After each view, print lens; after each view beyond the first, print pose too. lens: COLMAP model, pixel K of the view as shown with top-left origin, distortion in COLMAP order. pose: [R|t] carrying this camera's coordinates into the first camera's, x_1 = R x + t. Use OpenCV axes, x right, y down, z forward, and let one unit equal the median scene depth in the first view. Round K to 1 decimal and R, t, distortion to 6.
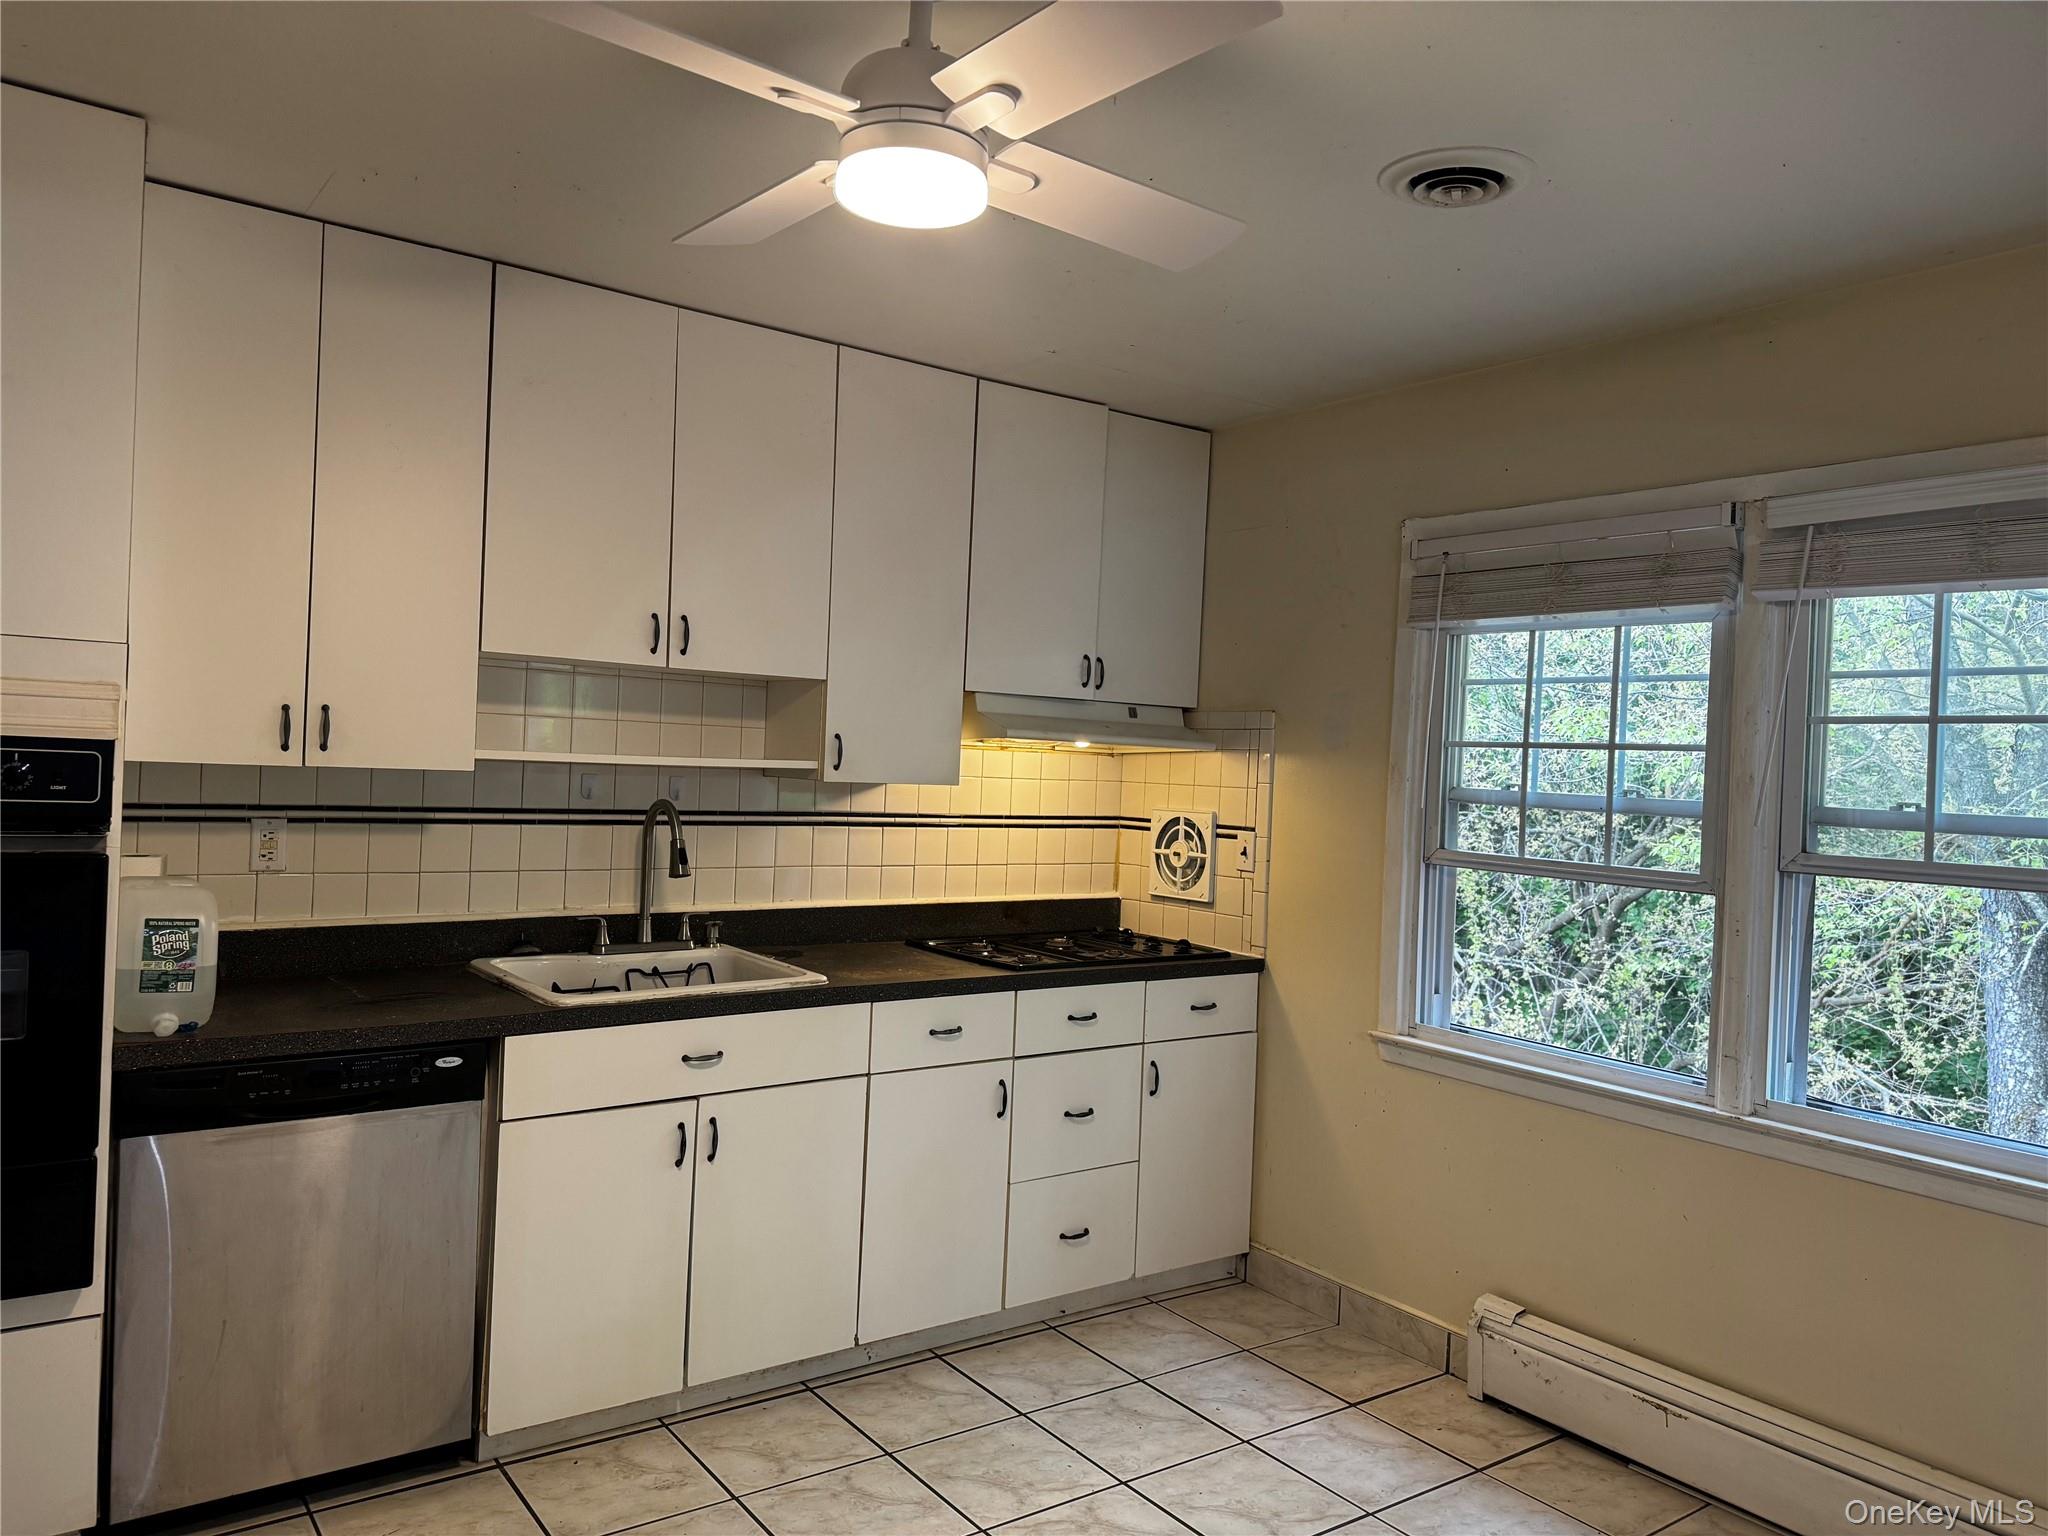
lens RADIAL K [[1447.7, 0, 1066.2], [0, 1447.7, 775.8], [0, 0, 1]] dist [0.130212, -0.214335]
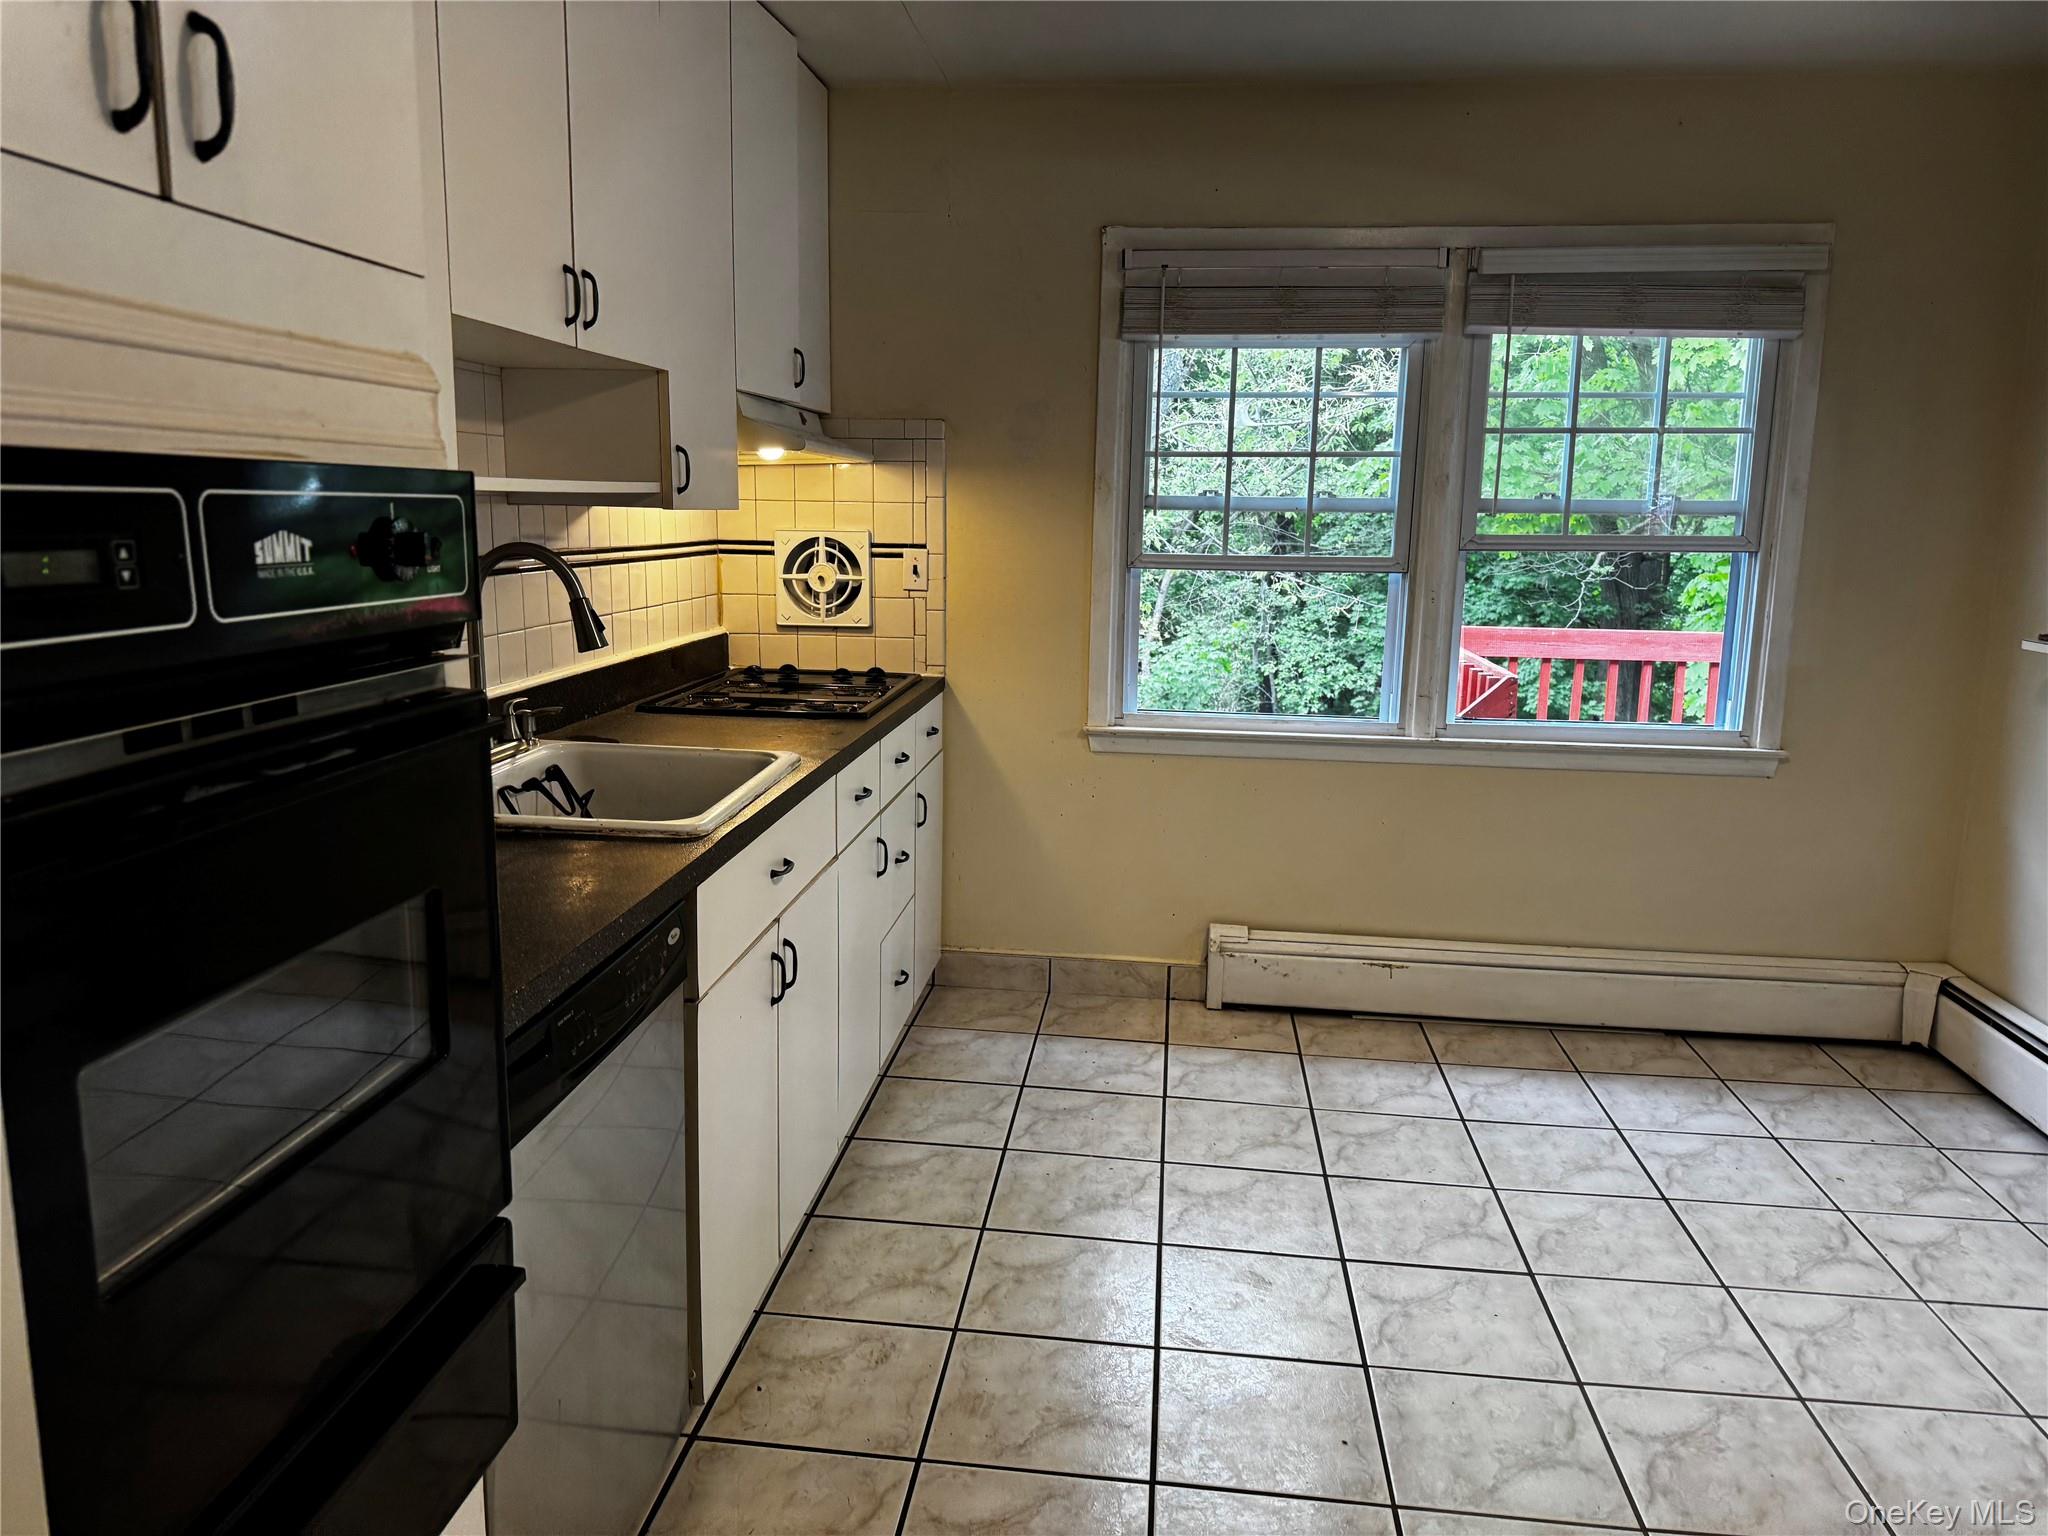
lens RADIAL K [[1403.8, 0, 1023.9], [0, 1403.8, 758.3], [0, 0, 1]] dist [0.162767, -0.317803]
pose [[0.686273, -0.160885, 0.709328, -0.575029], [0.020740, 0.979162, 0.202020, -0.014965], [-0.727048, -0.123929, 0.675309, 0.330810]]
